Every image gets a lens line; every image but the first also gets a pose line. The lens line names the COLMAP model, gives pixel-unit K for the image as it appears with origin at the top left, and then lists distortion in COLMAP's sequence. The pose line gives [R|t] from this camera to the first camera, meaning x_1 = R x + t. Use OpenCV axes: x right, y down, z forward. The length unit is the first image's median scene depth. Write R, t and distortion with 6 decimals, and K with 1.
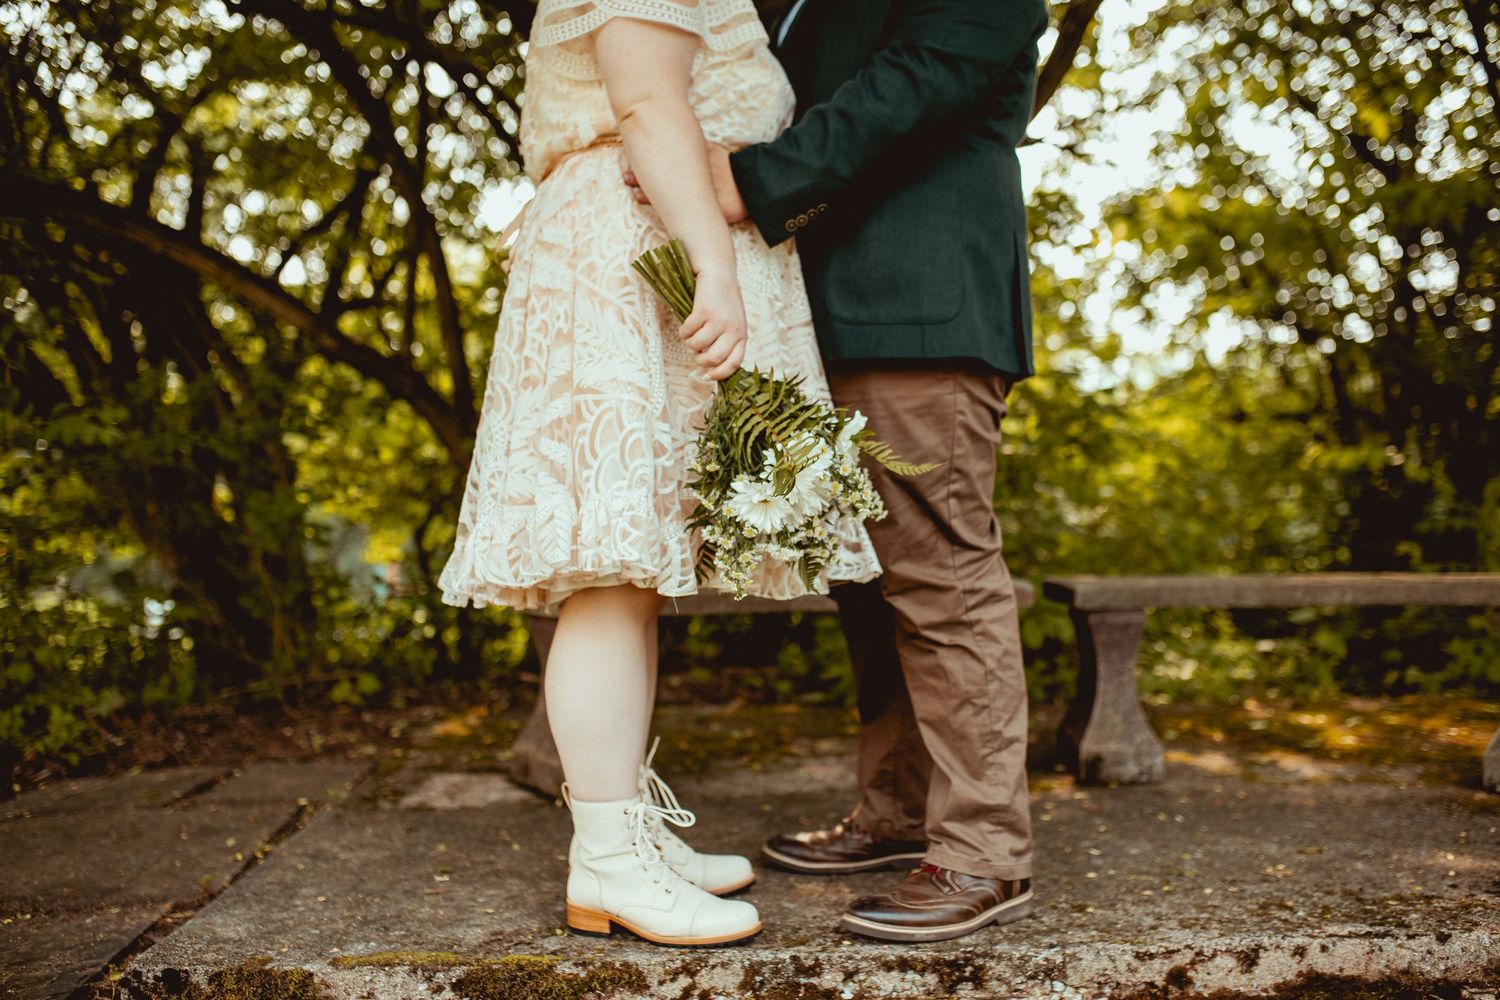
lens RADIAL K [[1432.4, 0, 750.0], [0, 1432.4, 500.0], [0, 0, 1]] dist [-0.060471, 0.100832]
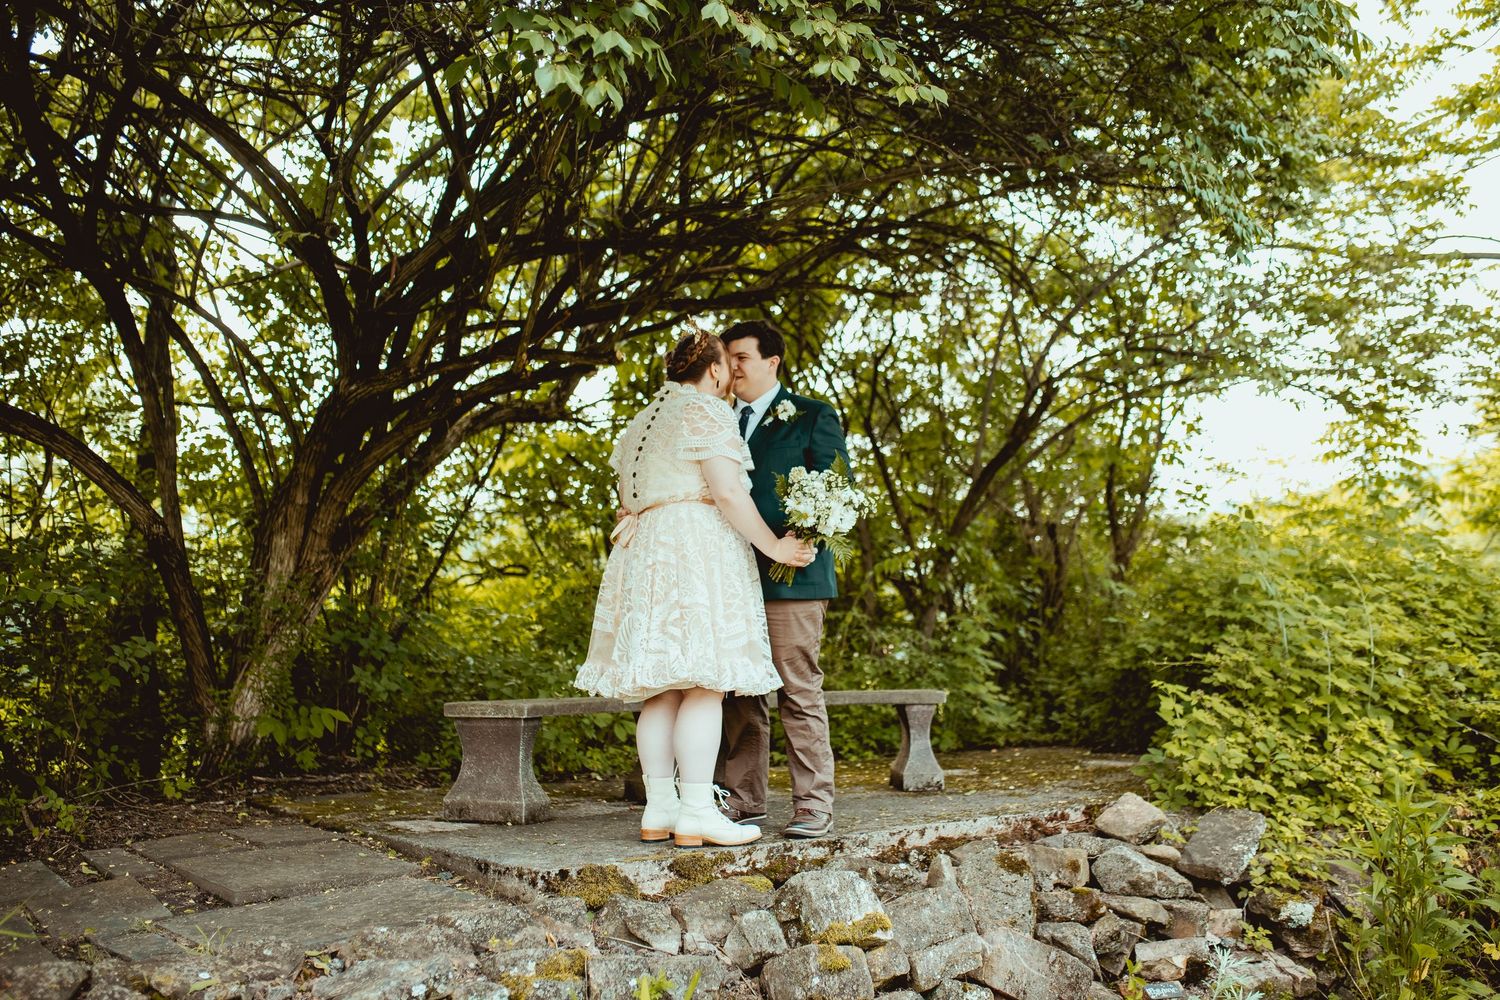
lens RADIAL K [[1432.4, 0, 750.0], [0, 1432.4, 500.0], [0, 0, 1]] dist [-0.060471, 0.100832]
pose [[0.835270, 0.044669, 0.548022, -1.330084], [0.013296, 0.994762, -0.101347, -0.015164], [-0.549679, 0.091939, 0.830301, -1.005104]]
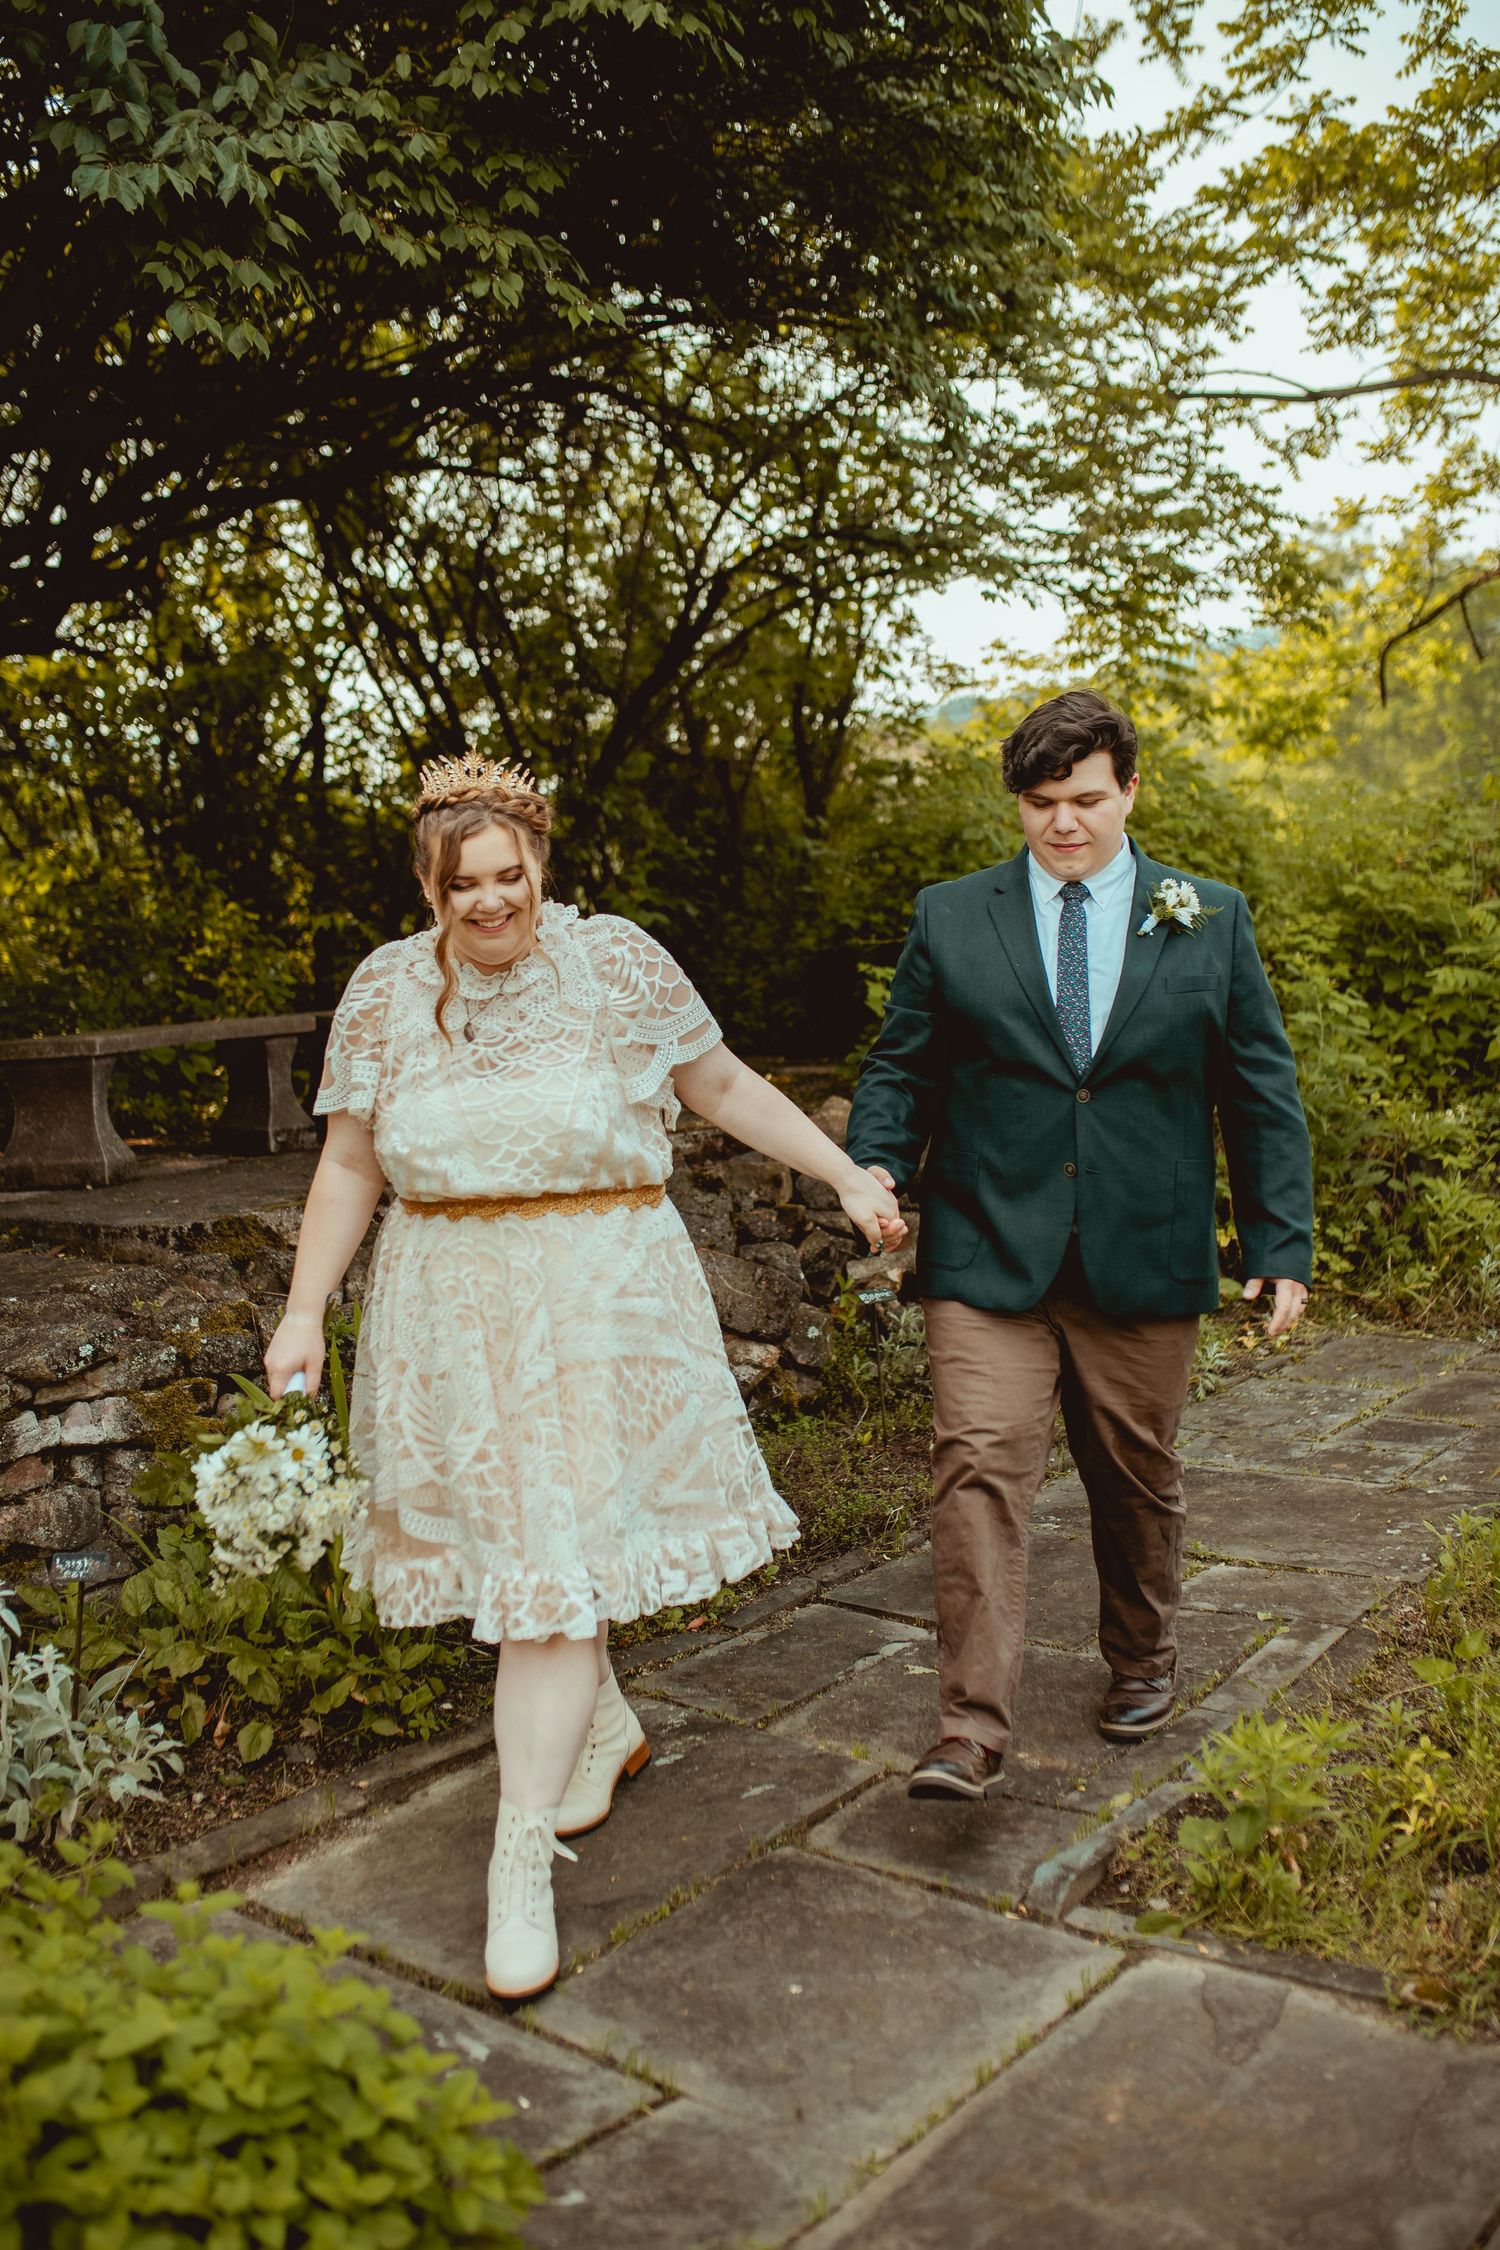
lens RADIAL K [[2148.7, 0, 762.5], [0, 2148.7, 1138.0], [0, 0, 1]] dist [-0.060471, 0.100832]
pose [[0.686707, -0.120057, 0.716951, -1.811444], [0.064683, 0.992447, 0.104236, -0.031076], [-0.724051, -0.025205, 0.689286, -1.425370]]
